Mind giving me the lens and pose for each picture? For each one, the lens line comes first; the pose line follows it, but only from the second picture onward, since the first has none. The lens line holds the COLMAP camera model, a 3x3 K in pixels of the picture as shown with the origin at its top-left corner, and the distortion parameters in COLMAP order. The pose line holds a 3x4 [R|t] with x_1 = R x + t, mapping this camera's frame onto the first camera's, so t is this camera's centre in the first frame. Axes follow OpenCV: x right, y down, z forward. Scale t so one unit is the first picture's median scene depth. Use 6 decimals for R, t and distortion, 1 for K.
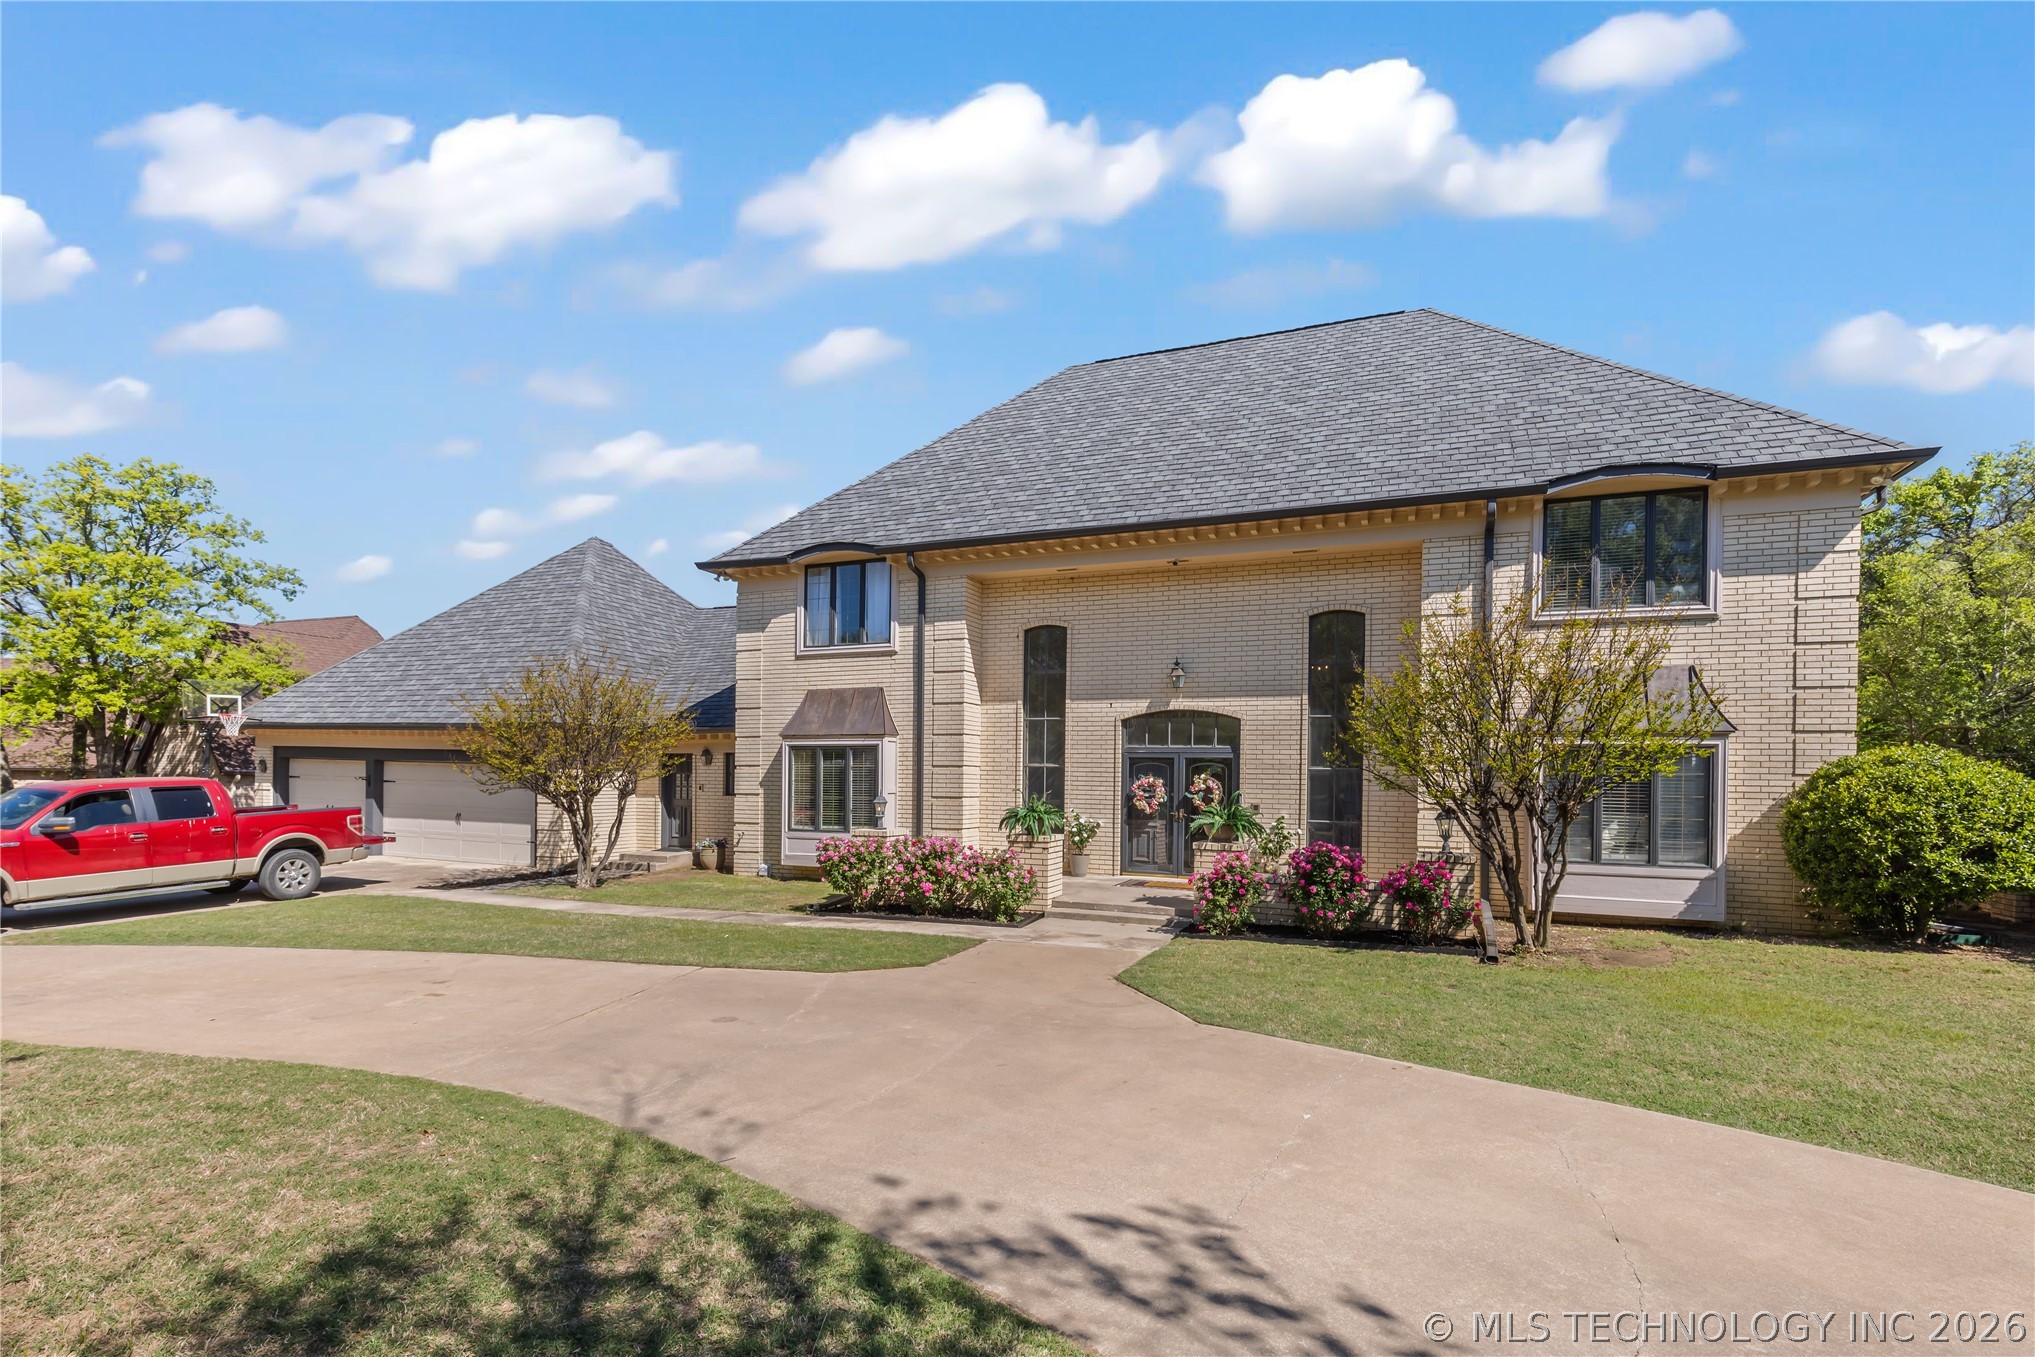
lens RADIAL K [[1890.0, 0, 1018.6], [0, 1890.0, 694.7], [0, 0, 1]] dist [0.001795, 0.000000]
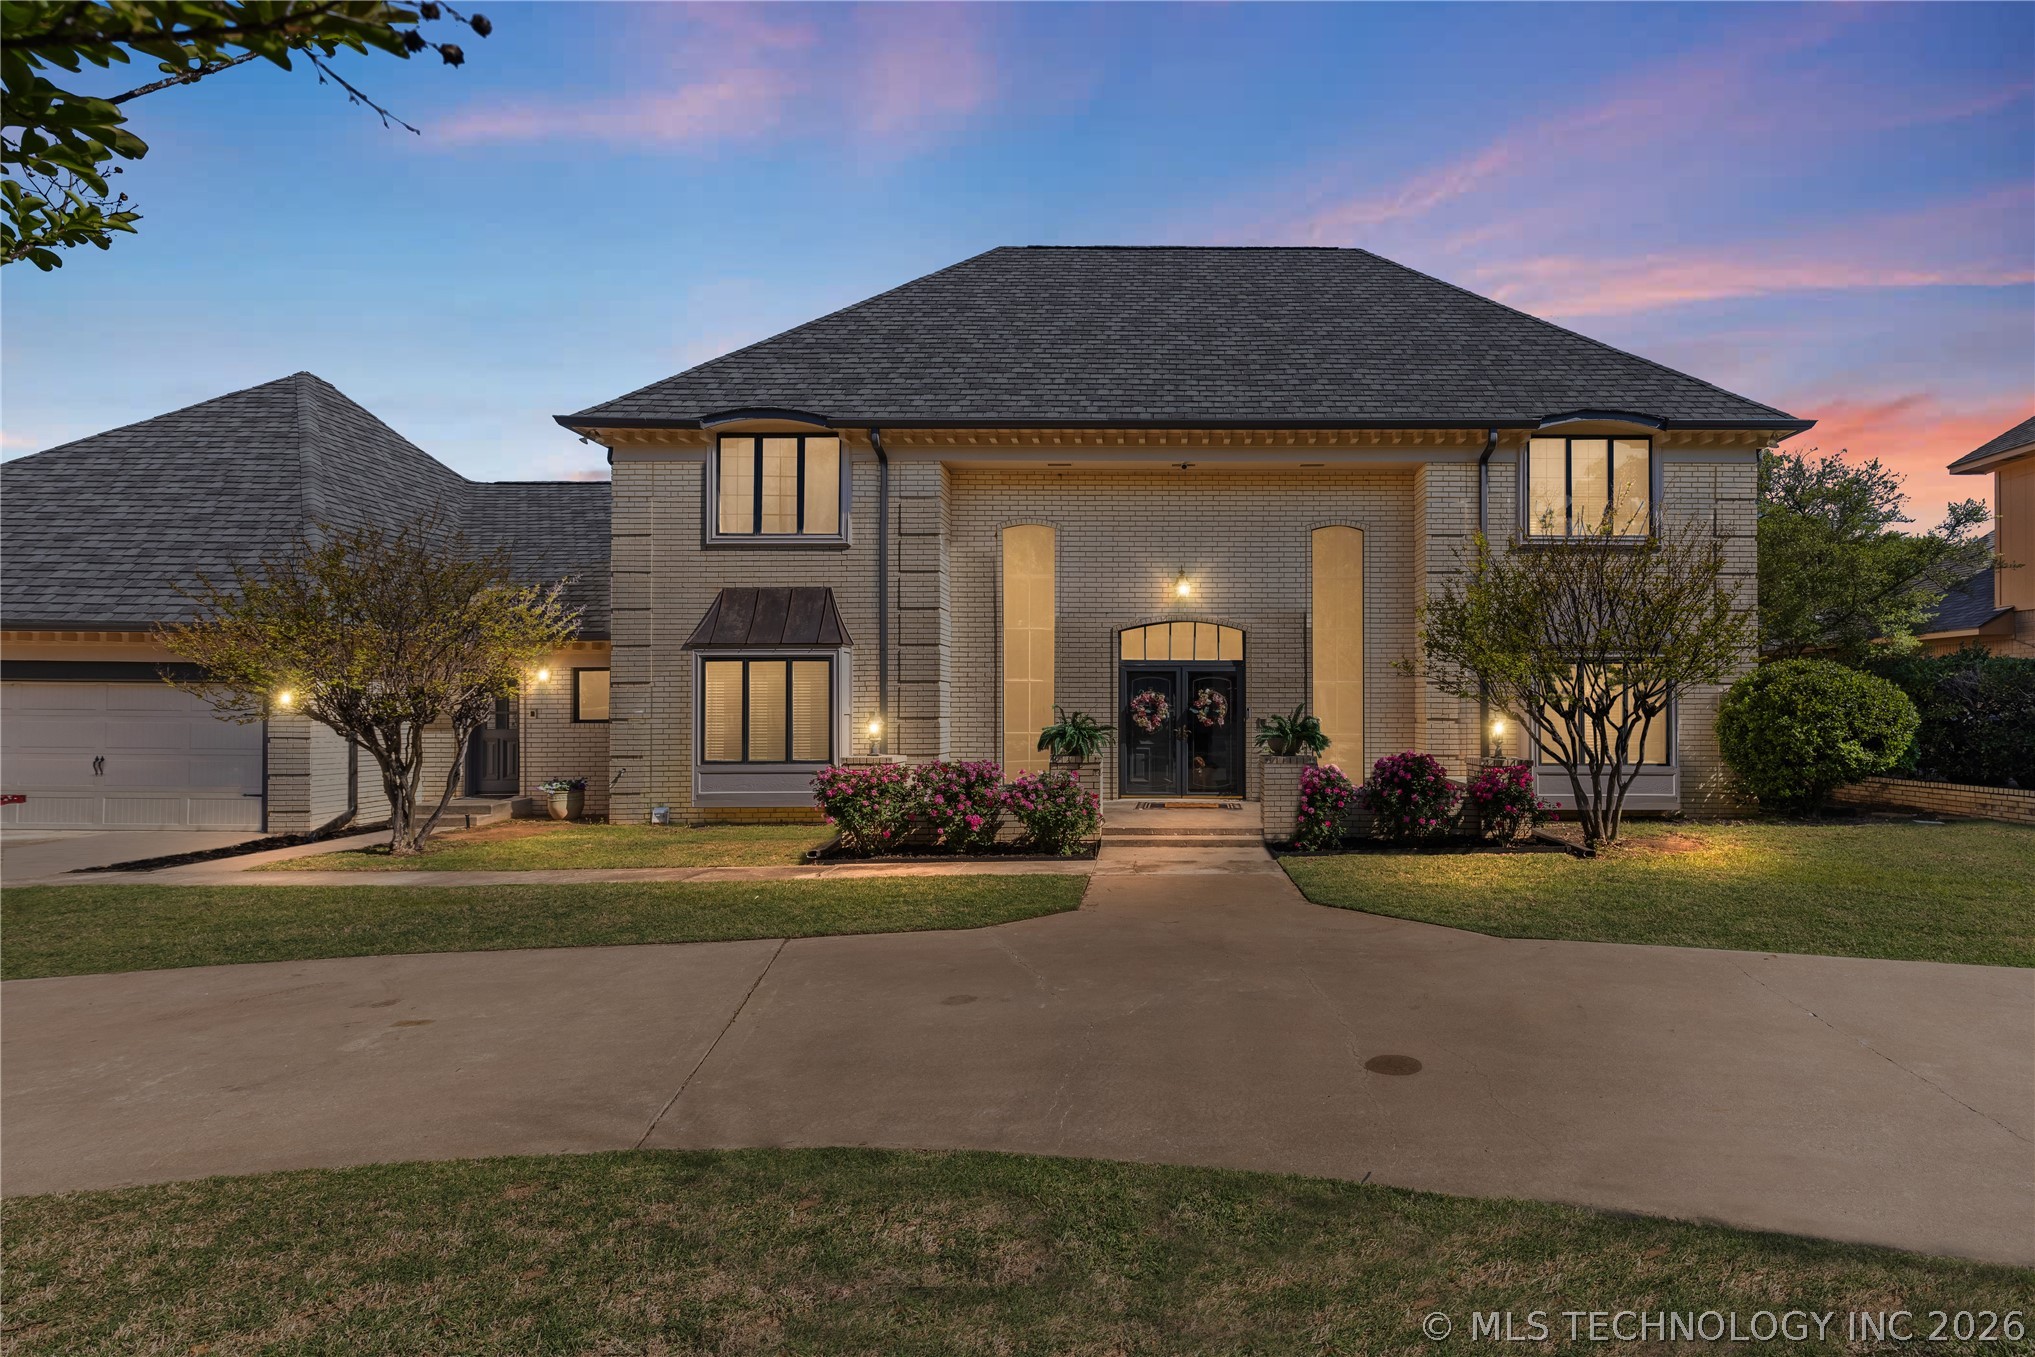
lens RADIAL K [[1539.0, 0, 1016.4], [0, 1539.0, 662.5], [0, 0, 1]] dist [-0.001427, 0.005614]
pose [[0.774236, 0.017648, 0.632651, -0.465611], [-0.009656, 0.999824, -0.016073, 0.041843], [-0.632823, 0.006335, 0.774271, 0.451479]]
